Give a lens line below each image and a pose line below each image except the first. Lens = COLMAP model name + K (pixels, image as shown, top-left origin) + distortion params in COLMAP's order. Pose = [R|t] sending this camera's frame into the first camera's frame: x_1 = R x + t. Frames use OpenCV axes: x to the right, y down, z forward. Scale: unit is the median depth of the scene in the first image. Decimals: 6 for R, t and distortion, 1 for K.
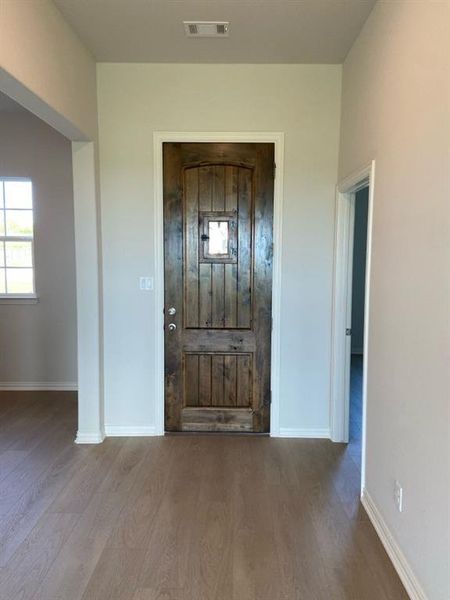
lens RADIAL K [[452.9, 0, 227.0], [0, 452.9, 297.1], [0, 0, 1]] dist [0.173145, -0.194947]
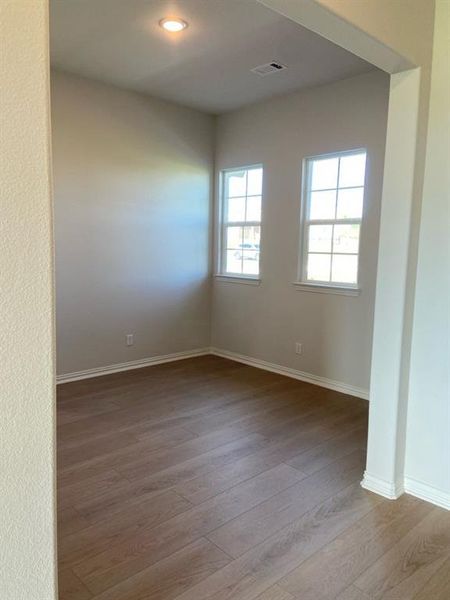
lens RADIAL K [[452.9, 0, 227.0], [0, 452.9, 297.1], [0, 0, 1]] dist [0.173145, -0.194947]
pose [[0.708519, 0.087962, -0.700188, 0.022244], [-0.074163, 0.995988, 0.050077, -0.011270], [0.701784, 0.016448, 0.712200, 0.303721]]
